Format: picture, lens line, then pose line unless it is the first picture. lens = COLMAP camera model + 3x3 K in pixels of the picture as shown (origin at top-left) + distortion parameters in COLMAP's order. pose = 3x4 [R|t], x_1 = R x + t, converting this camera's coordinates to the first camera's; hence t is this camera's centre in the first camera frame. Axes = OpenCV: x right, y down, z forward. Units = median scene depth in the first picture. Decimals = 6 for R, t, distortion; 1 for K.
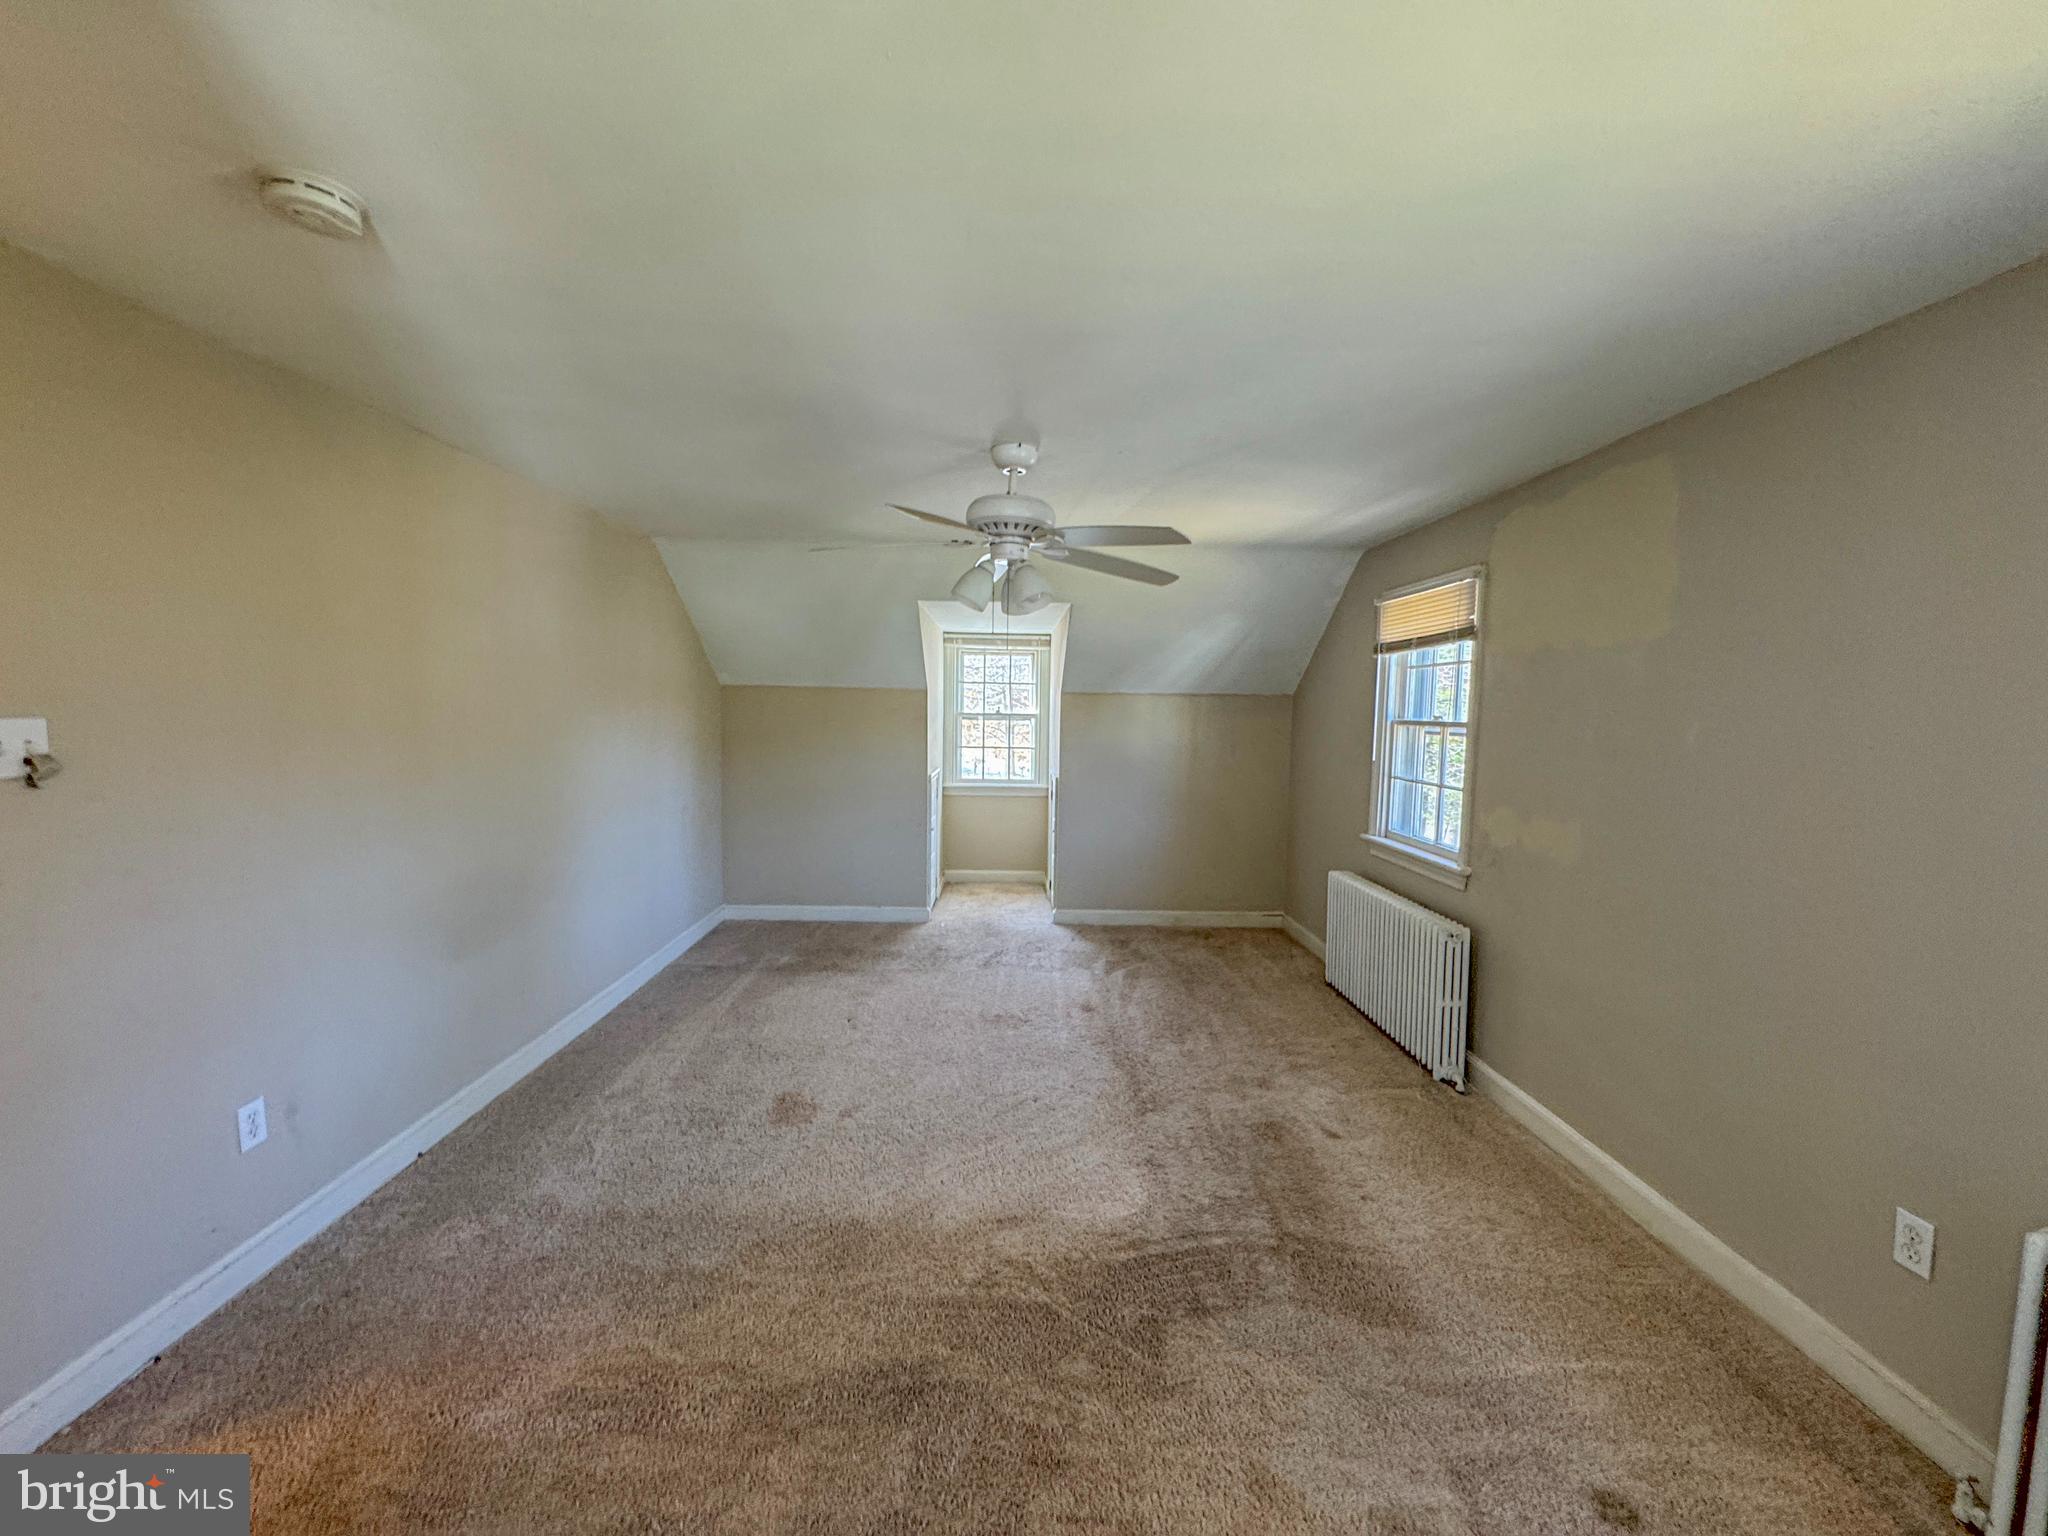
lens RADIAL K [[826.0, 0, 1025.3], [0, 826.0, 766.2], [0, 0, 1]] dist [-0.002253, -0.000134]
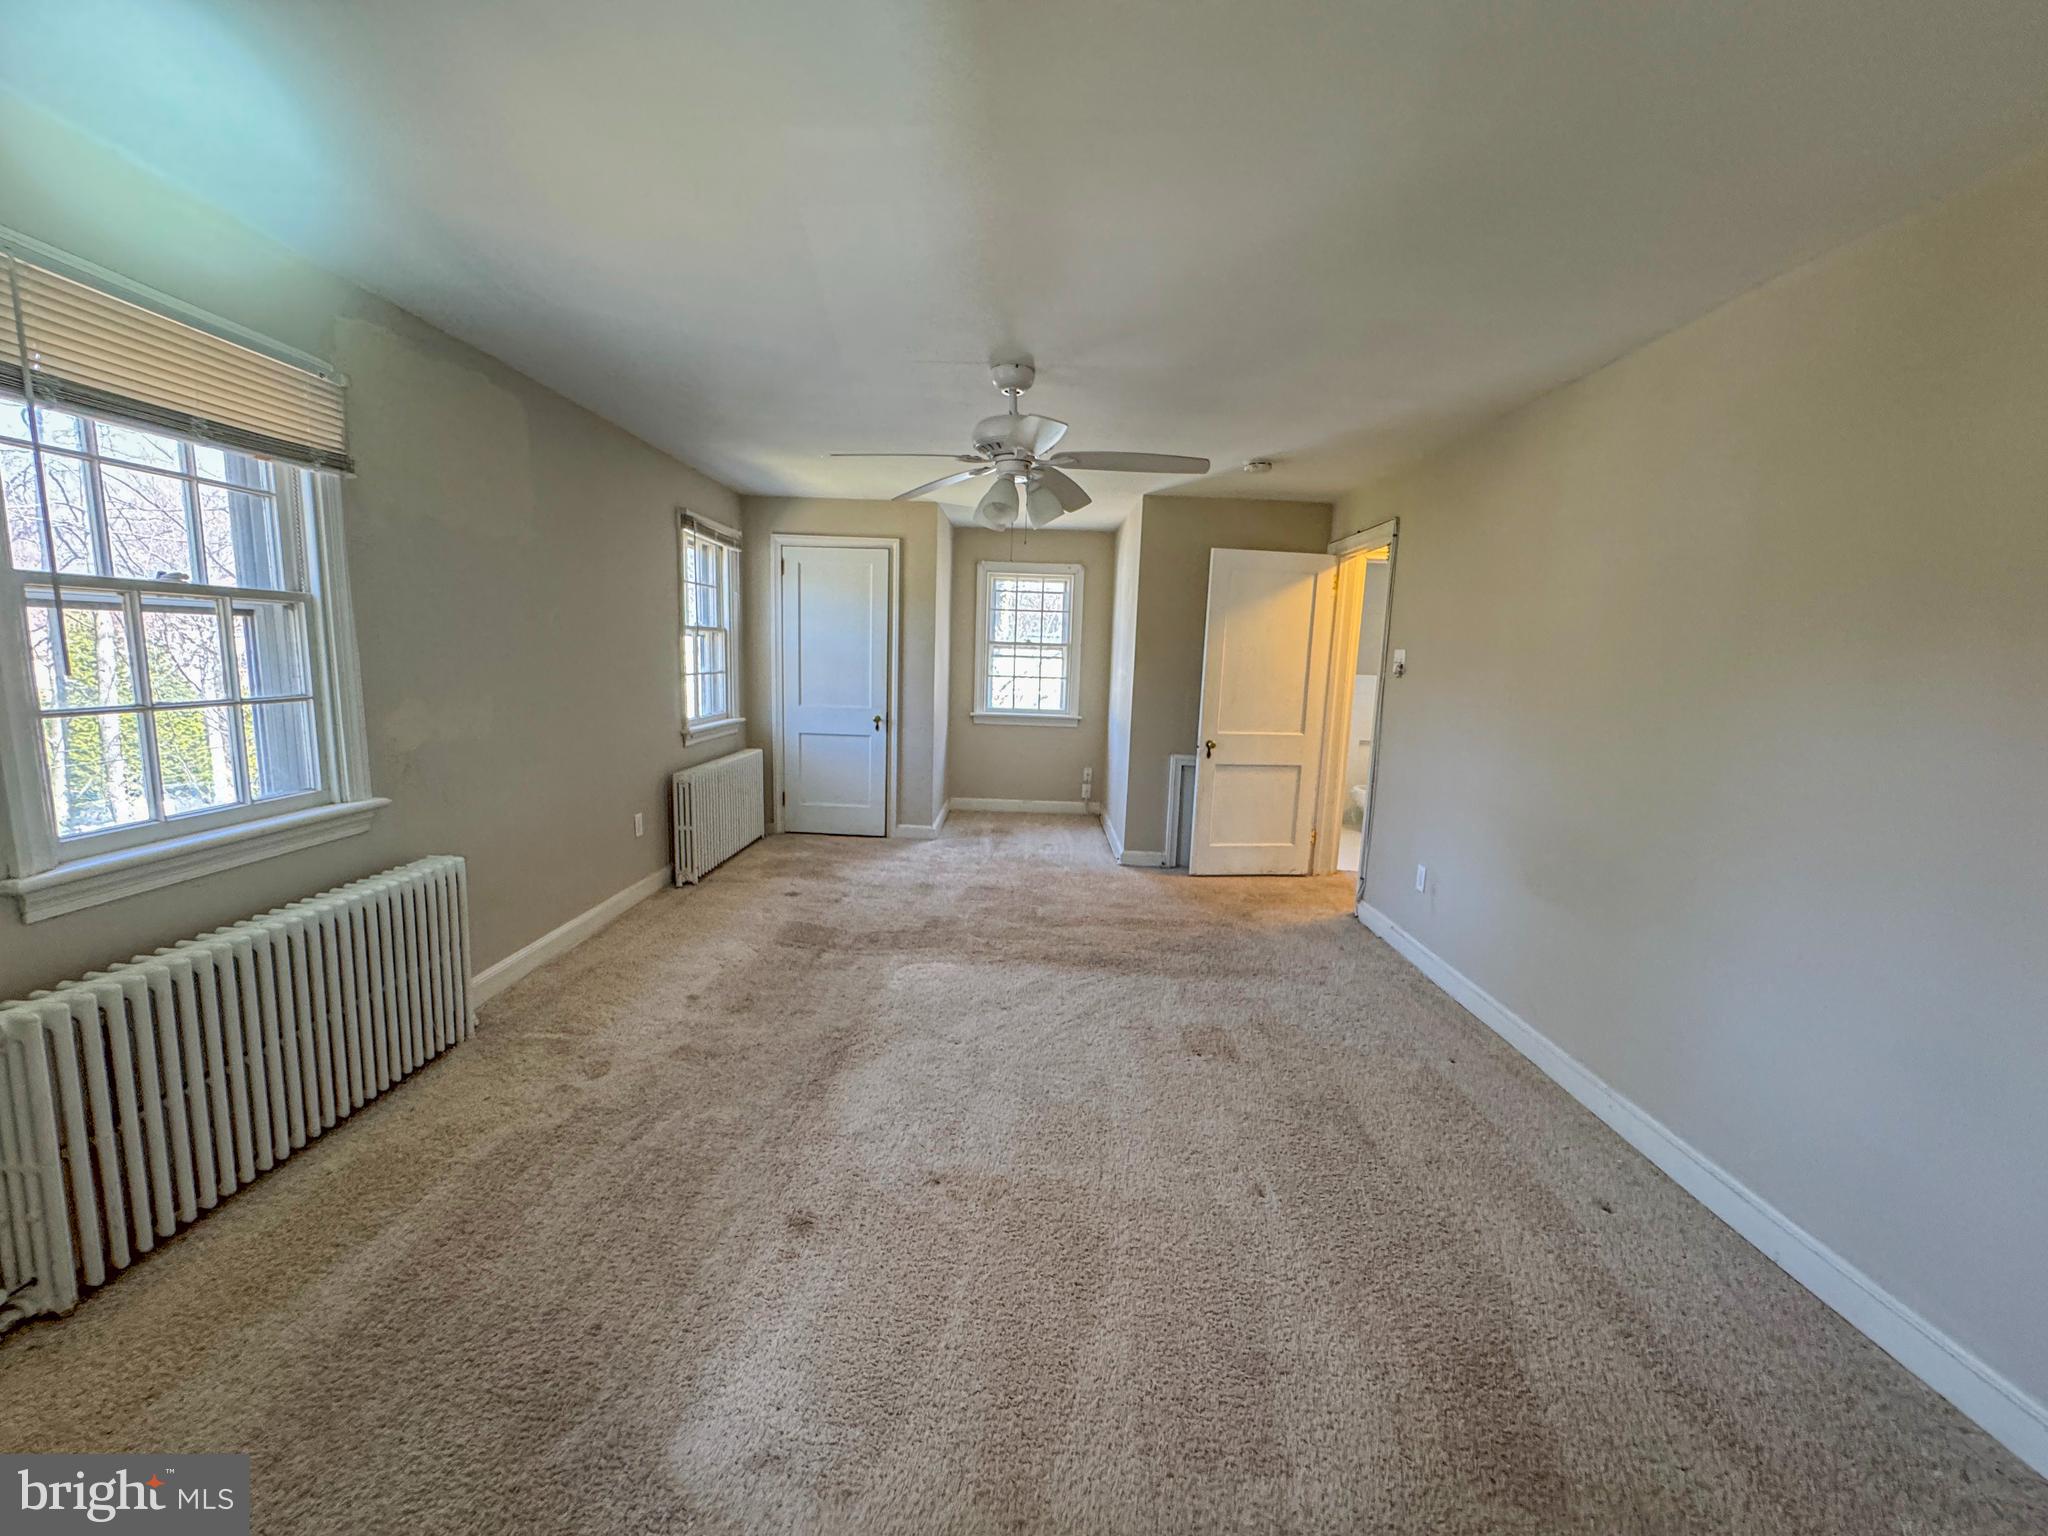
lens RADIAL K [[826.0, 0, 1027.6], [0, 826.0, 772.1], [0, 0, 1]] dist [-0.002253, -0.000134]
pose [[-0.998418, -0.054892, 0.012194, -0.070358], [-0.050820, 0.973692, 0.222130, -0.115281], [-0.024067, 0.221158, -0.974941, 2.138590]]
